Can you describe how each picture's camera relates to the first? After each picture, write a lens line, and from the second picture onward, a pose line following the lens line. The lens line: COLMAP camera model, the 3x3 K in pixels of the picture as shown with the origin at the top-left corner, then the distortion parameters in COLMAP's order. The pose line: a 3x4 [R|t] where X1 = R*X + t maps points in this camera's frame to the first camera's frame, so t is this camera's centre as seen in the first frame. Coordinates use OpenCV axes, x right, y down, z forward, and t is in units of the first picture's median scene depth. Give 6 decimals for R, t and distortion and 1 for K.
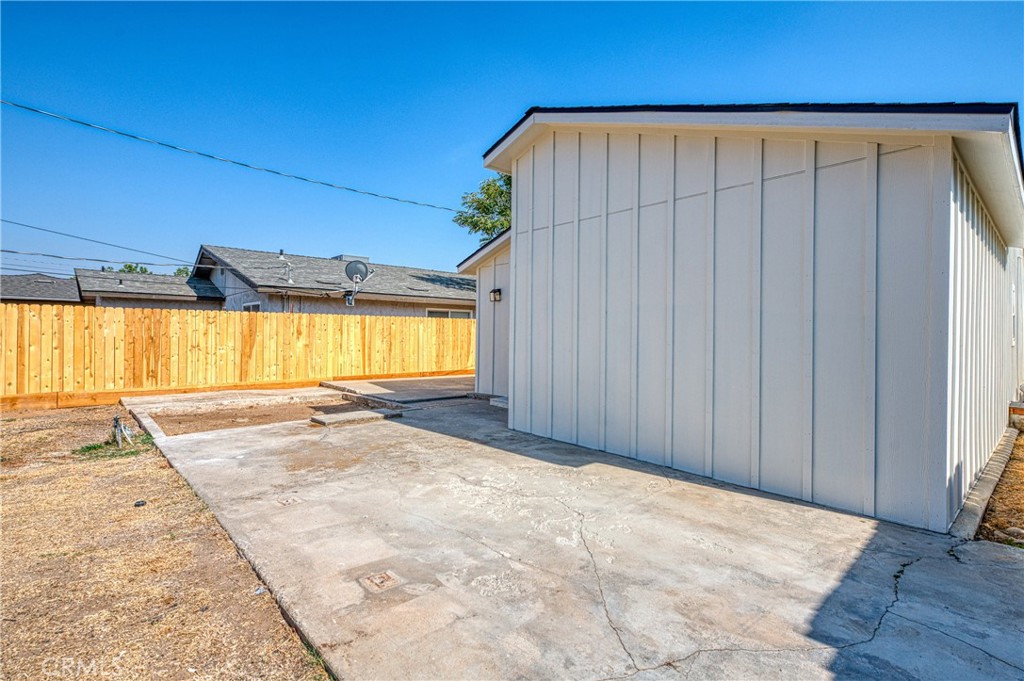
lens RADIAL K [[489.2, 0, 521.0], [0, 489.2, 336.6], [0, 0, 1]] dist [-0.005008, -0.000539]
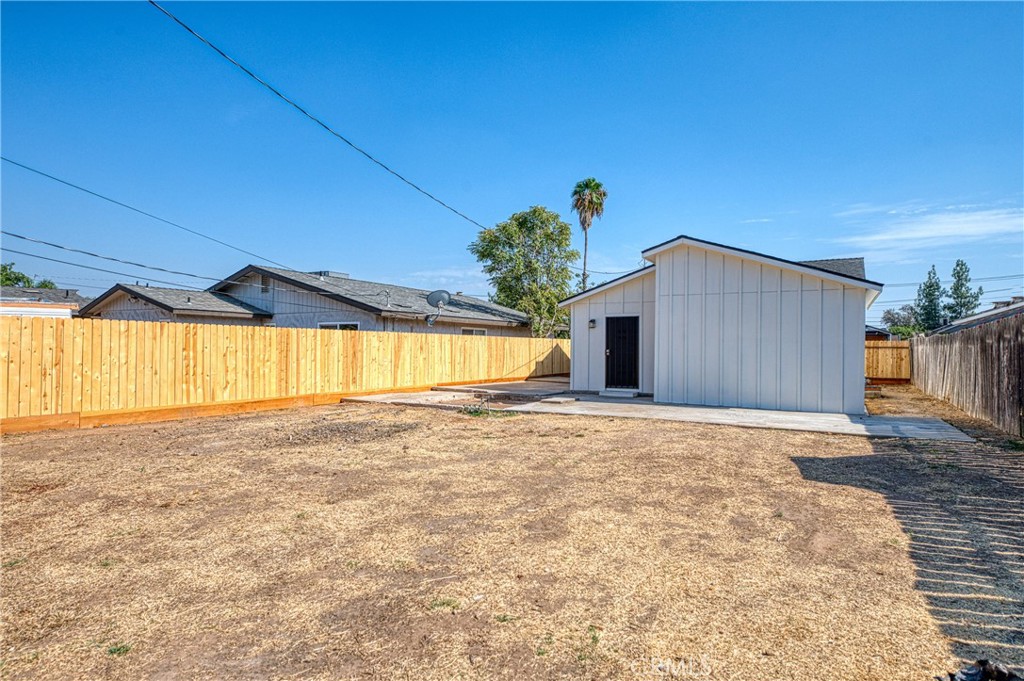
lens RADIAL K [[586.1, 0, 512.3], [0, 586.1, 344.6], [0, 0, 1]] dist [-0.006271, -0.000672]
pose [[0.954039, 0.002201, 0.299675, -0.566160], [0.000413, 0.999962, -0.008659, -0.004232], [-0.299683, 0.008385, 0.954002, -0.440633]]
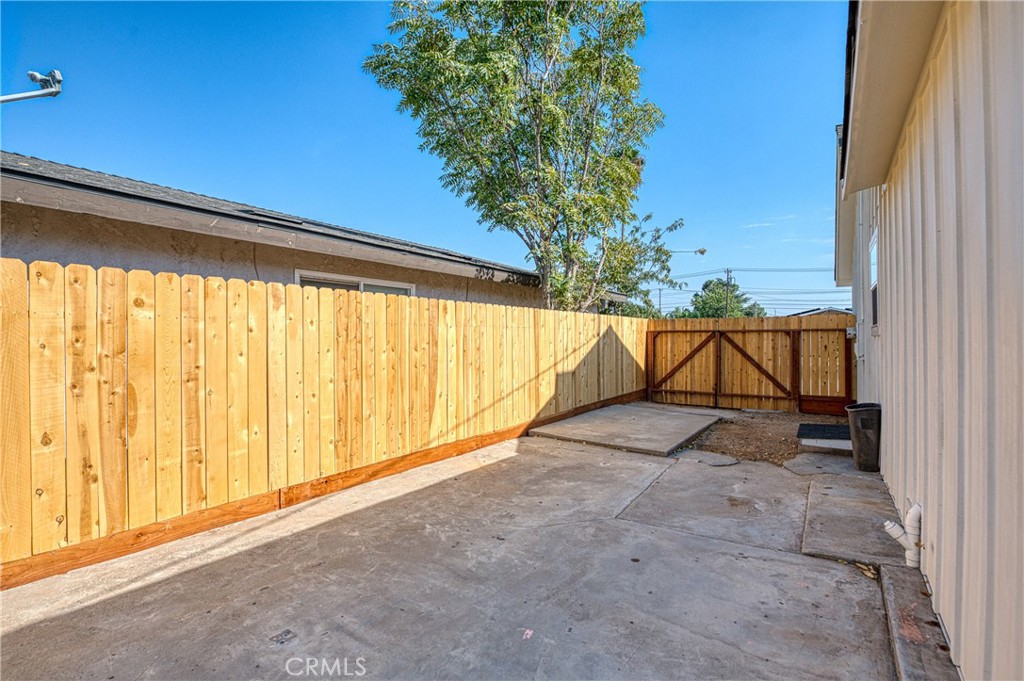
lens RADIAL K [[489.2, 0, 513.1], [0, 489.2, 341.2], [0, 0, 1]] dist [-0.005008, -0.000539]
pose [[0.973116, -0.011746, 0.230018, -0.139804], [0.010458, 0.999922, 0.006819, -0.008618], [-0.230080, -0.004230, 0.973163, 0.706138]]
